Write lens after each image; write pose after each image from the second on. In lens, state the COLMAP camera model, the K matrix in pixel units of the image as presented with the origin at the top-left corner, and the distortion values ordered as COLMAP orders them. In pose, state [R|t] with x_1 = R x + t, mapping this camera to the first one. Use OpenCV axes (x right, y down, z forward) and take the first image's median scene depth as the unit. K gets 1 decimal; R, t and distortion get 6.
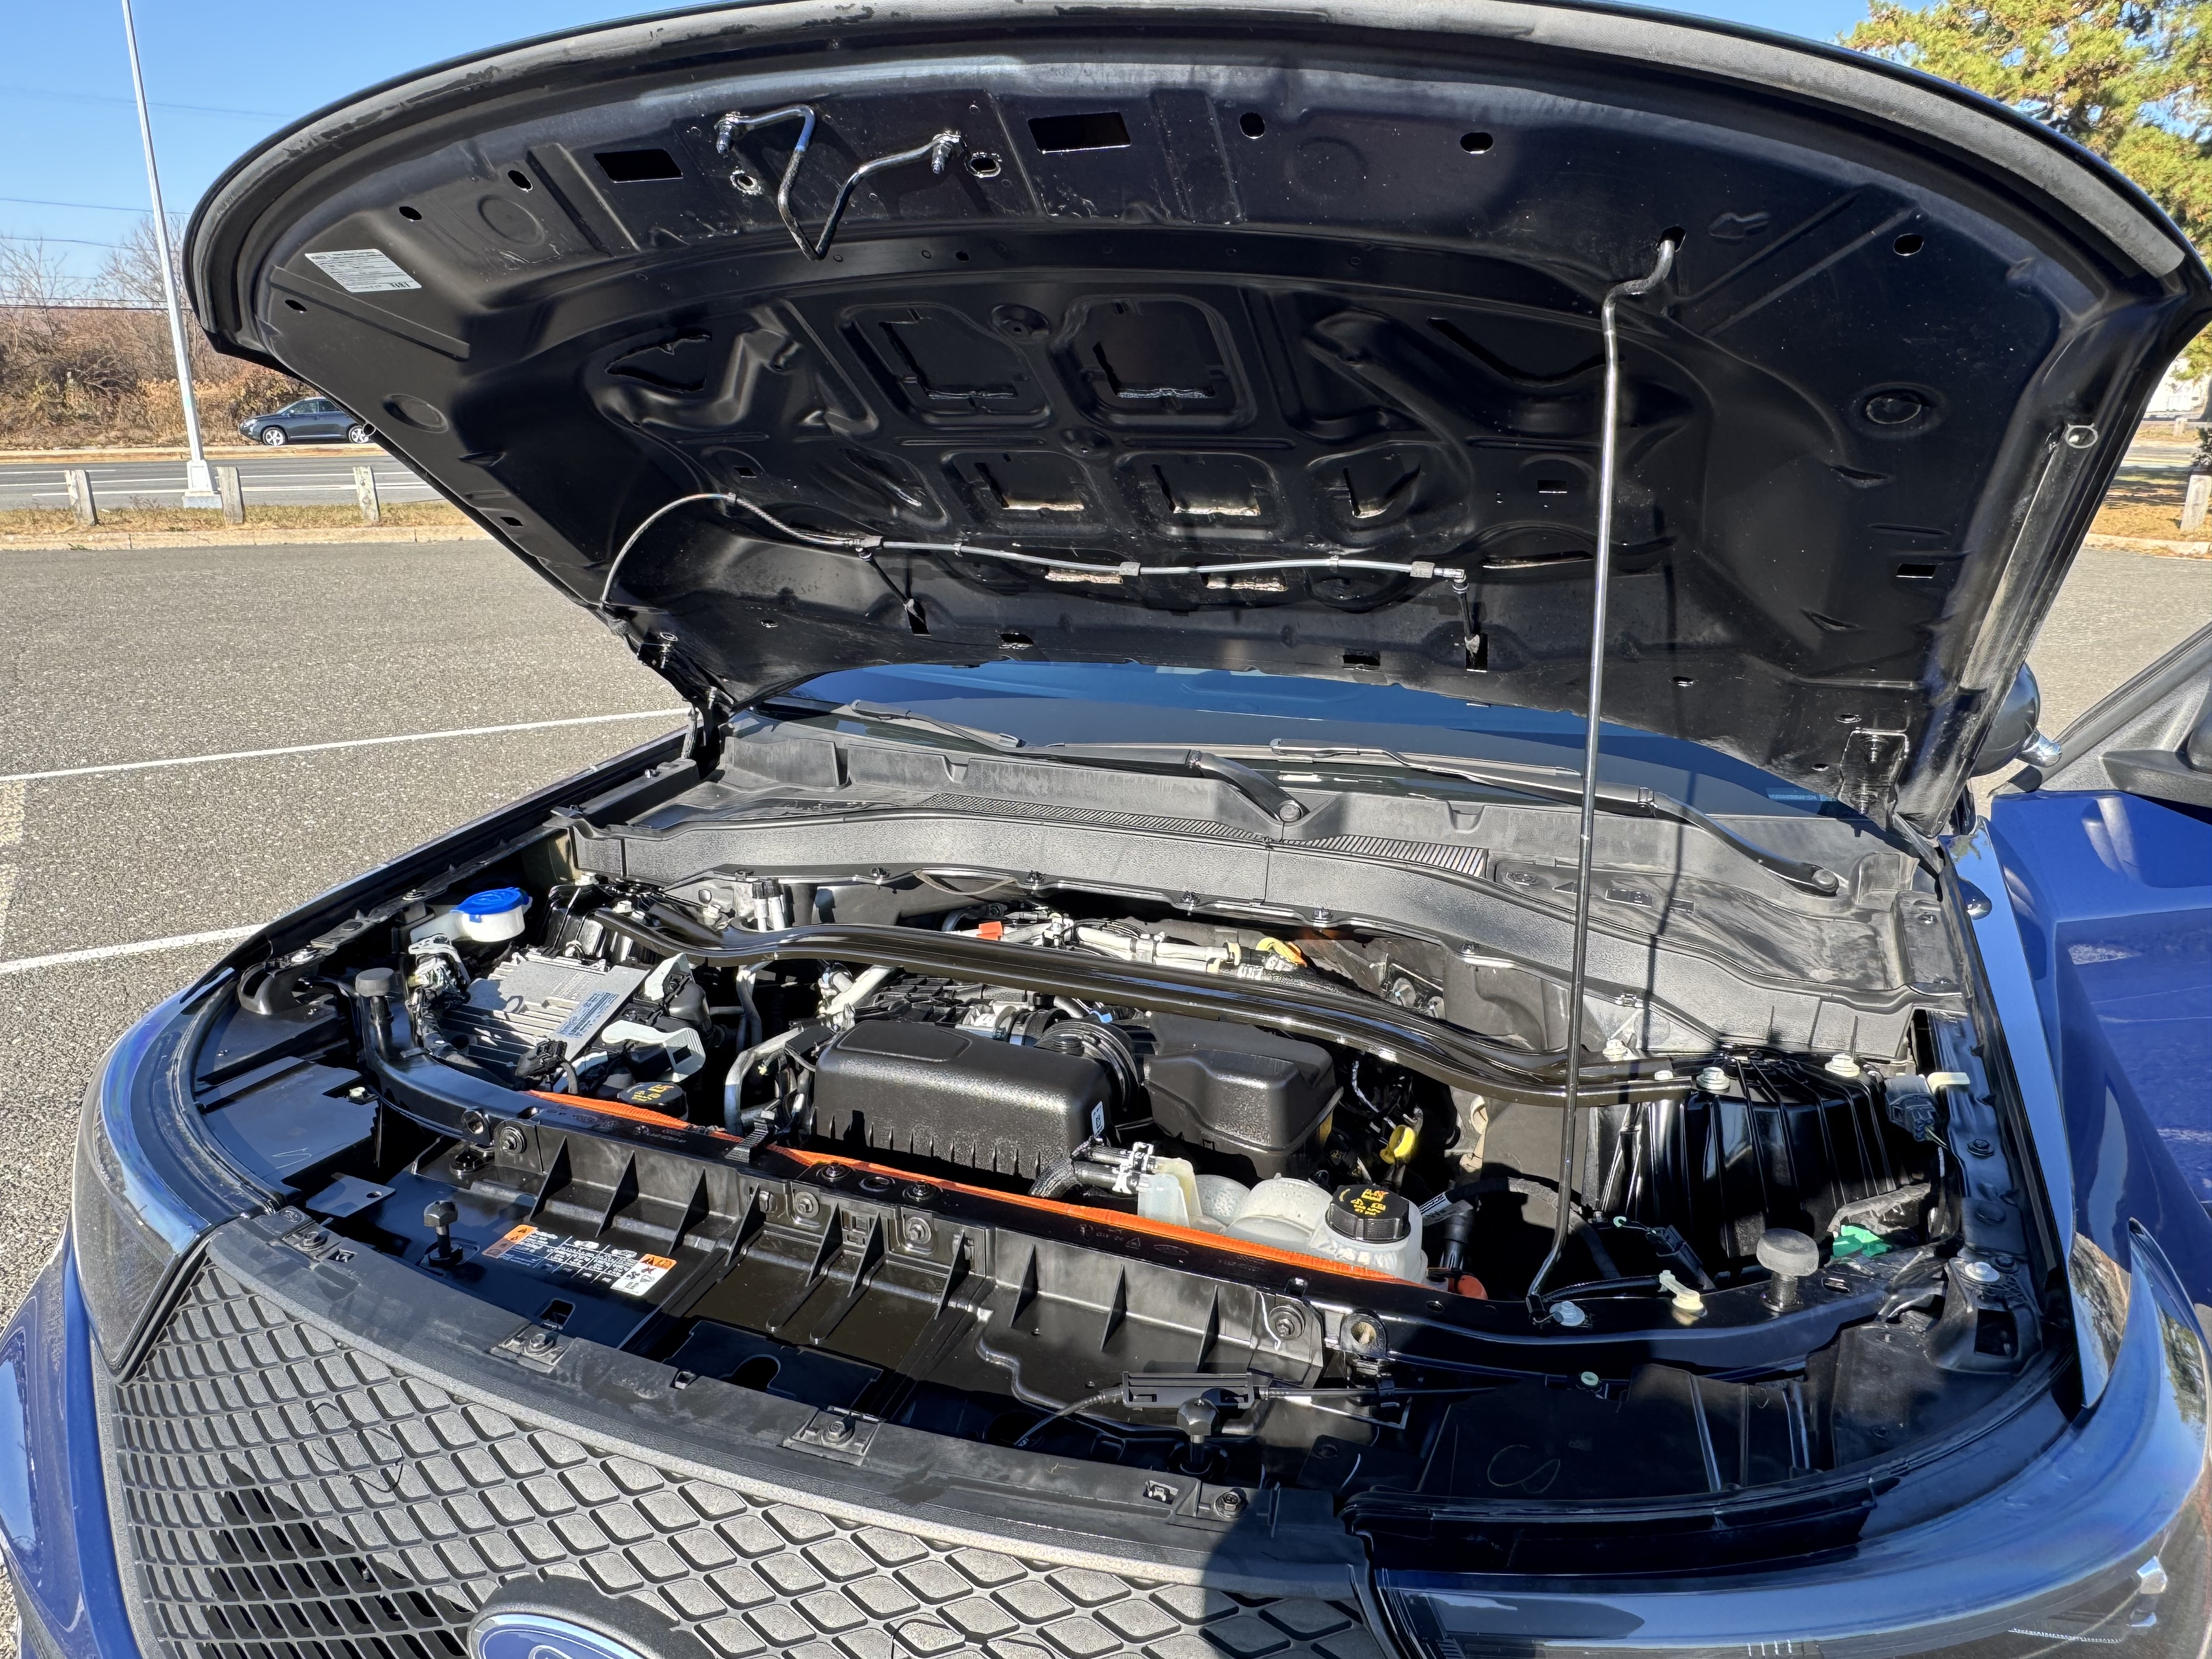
lens RADIAL K [[1498.4, 0, 1112.1], [0, 1498.4, 820.0], [0, 0, 1]] dist [-0.003813, 0.003953]
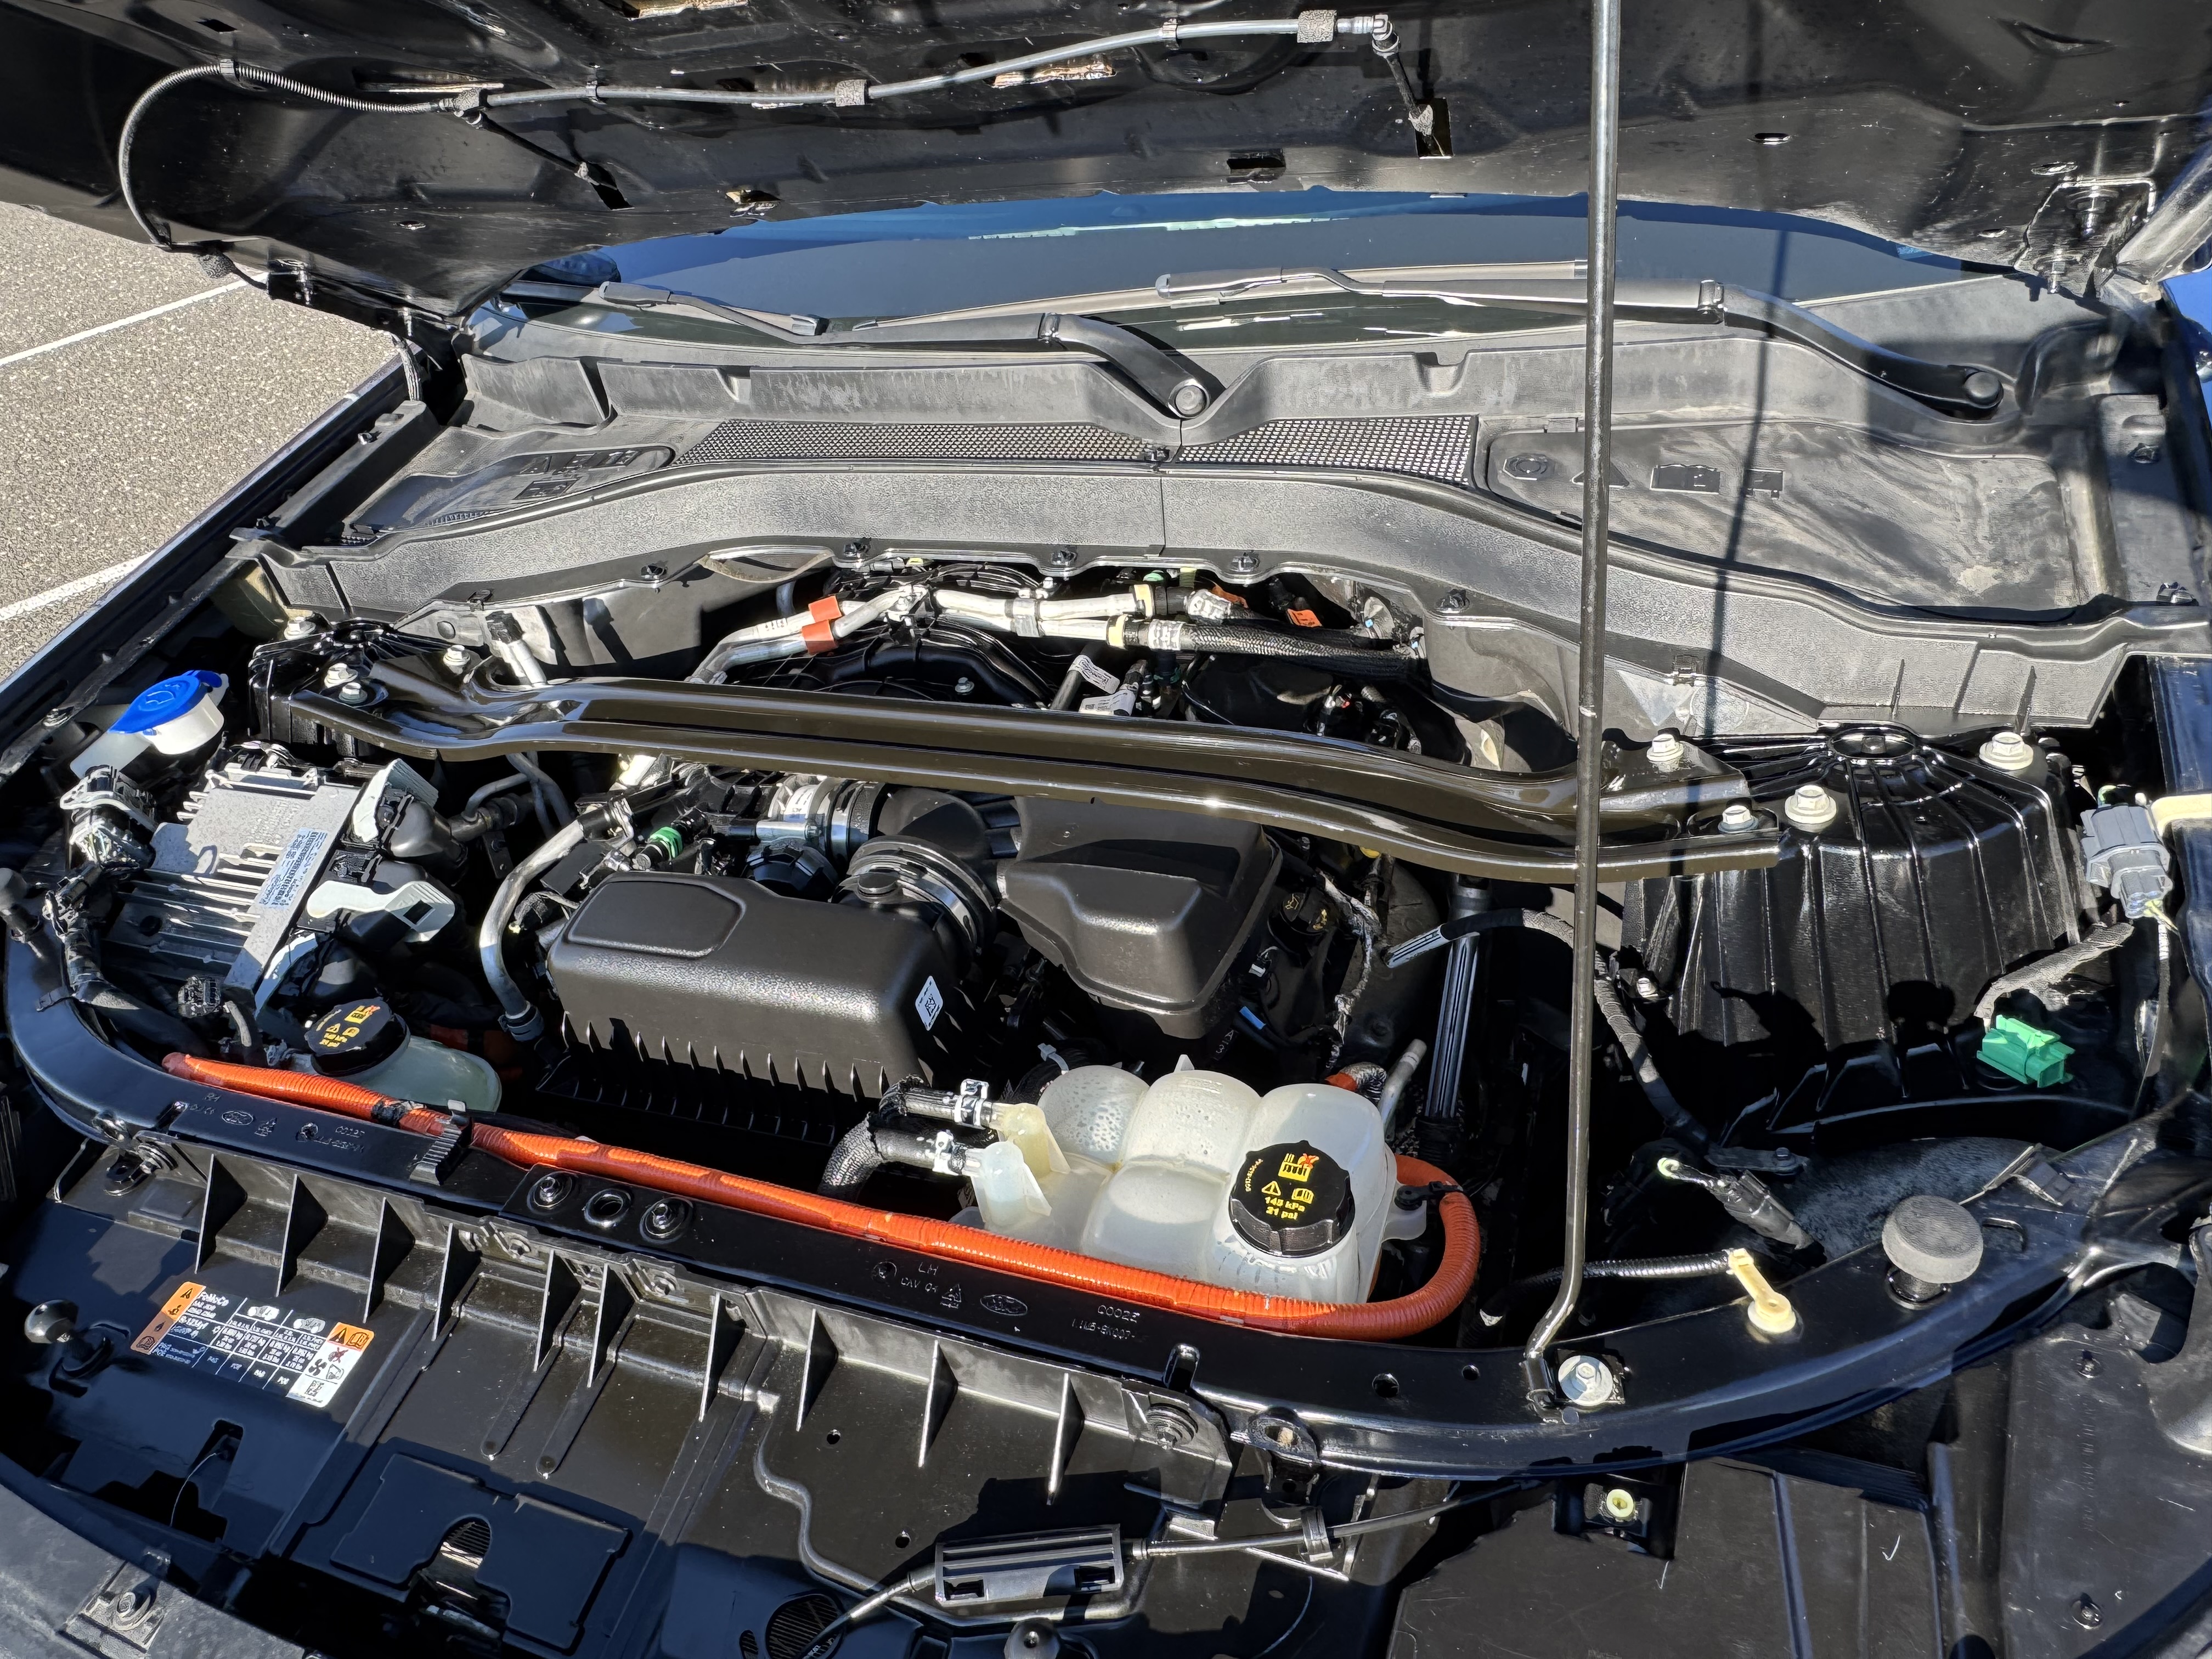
lens RADIAL K [[1498.4, 0, 1092.2], [0, 1498.4, 836.3], [0, 0, 1]] dist [-0.003813, 0.003953]
pose [[0.986025, -0.144734, -0.082498, 0.117101], [0.165742, 0.902293, 0.397990, -0.122205], [0.016835, -0.406102, 0.913673, 0.321583]]
